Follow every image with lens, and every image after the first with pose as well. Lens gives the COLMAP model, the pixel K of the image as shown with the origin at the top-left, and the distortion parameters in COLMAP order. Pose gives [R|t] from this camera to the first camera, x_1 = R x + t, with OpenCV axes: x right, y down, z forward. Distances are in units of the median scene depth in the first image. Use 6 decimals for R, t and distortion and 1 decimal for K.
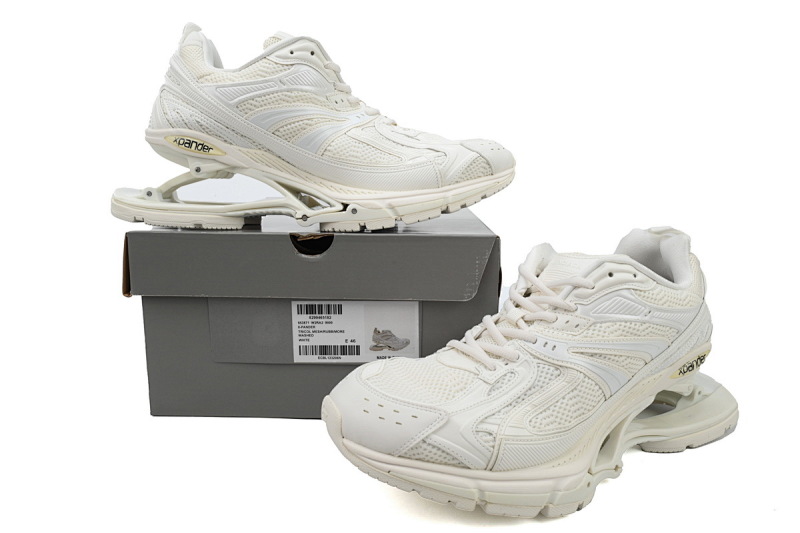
lens RADIAL K [[519.1, 0, 392.1], [0, 519.1, 268.7], [0, 0, 1]] dist [0.045864, -0.002445]
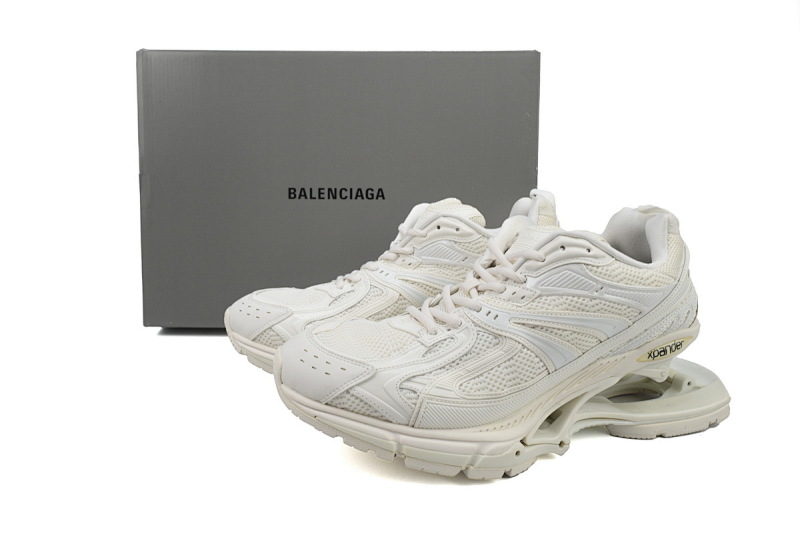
lens RADIAL K [[519.1, 0, 407.5], [0, 519.1, 263.1], [0, 0, 1]] dist [0.045864, -0.002445]
pose [[0.983056, 0.052203, -0.175716, 0.312917], [-0.050676, 0.998628, 0.013171, 0.042736], [0.176162, -0.004043, 0.984353, -0.020795]]
